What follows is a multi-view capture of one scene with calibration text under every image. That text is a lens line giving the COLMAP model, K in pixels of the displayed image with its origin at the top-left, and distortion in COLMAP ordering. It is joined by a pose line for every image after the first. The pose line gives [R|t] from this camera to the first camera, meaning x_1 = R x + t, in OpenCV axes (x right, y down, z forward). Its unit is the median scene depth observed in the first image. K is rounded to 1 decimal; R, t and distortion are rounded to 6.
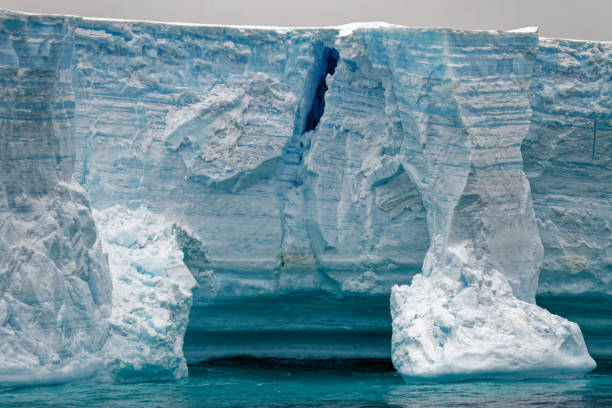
lens RADIAL K [[2876.3, 0, 305.8], [0, 2876.3, 203.9], [0, 0, 1]] dist [0.014133, 2.057257]
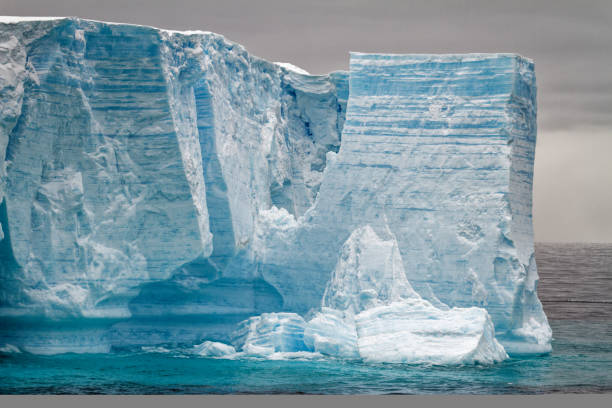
lens RADIAL K [[2840.8, 0, 307.0], [0, 2840.8, 206.0], [0, 0, 1]] dist [0.066602, 4.892663]
pose [[0.417929, 0.017642, 0.908308, -1.130002], [-0.023437, 0.999688, -0.008633, 0.010117], [-0.908177, -0.017680, 0.418212, 0.483073]]
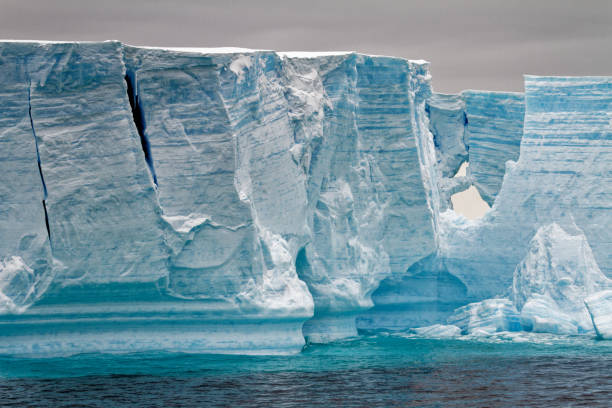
lens RADIAL K [[2808.3, 0, 306.6], [0, 2808.3, 204.7], [0, 0, 1]] dist [0.056302, -0.554426]
pose [[0.286572, 0.009974, 0.958007, -1.379578], [0.001397, 0.999940, -0.010829, 0.012967], [-0.958058, 0.004441, 0.286541, 0.666614]]
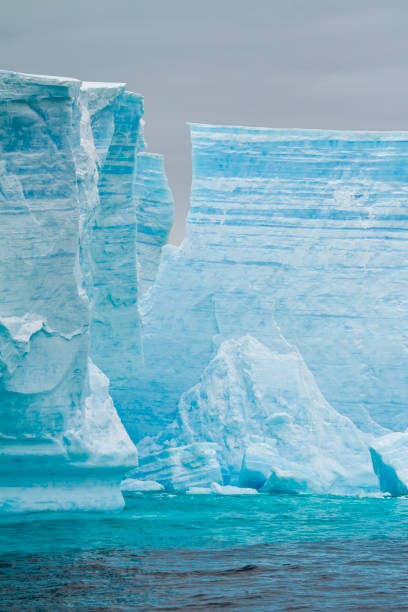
lens RADIAL K [[4258.5, 0, 203.7], [0, 4258.5, 305.6], [0, 0, 1]] dist [0.501841, -16.176753]
pose [[-0.114936, 0.011335, 0.993308, -1.477024], [-0.017554, 0.999756, -0.013439, 0.016730], [-0.993218, -0.018981, -0.114709, 1.102083]]
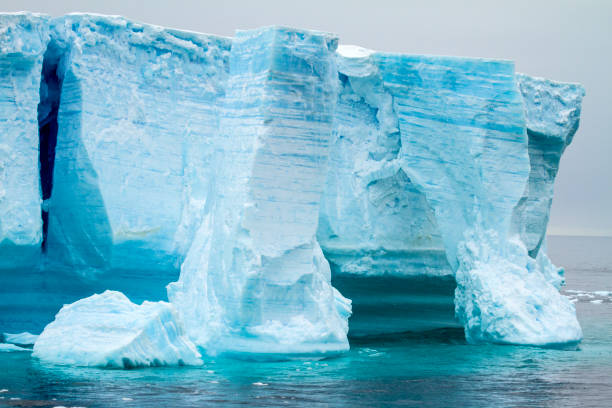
lens RADIAL K [[2876.3, 0, 305.8], [0, 2876.3, 203.9], [0, 0, 1]] dist [0.014133, 2.057257]
pose [[0.828775, 0.027137, 0.558924, -0.666917], [-0.032085, 0.999485, -0.000951, 0.003635], [-0.558661, -0.017145, 0.829219, 0.030956]]
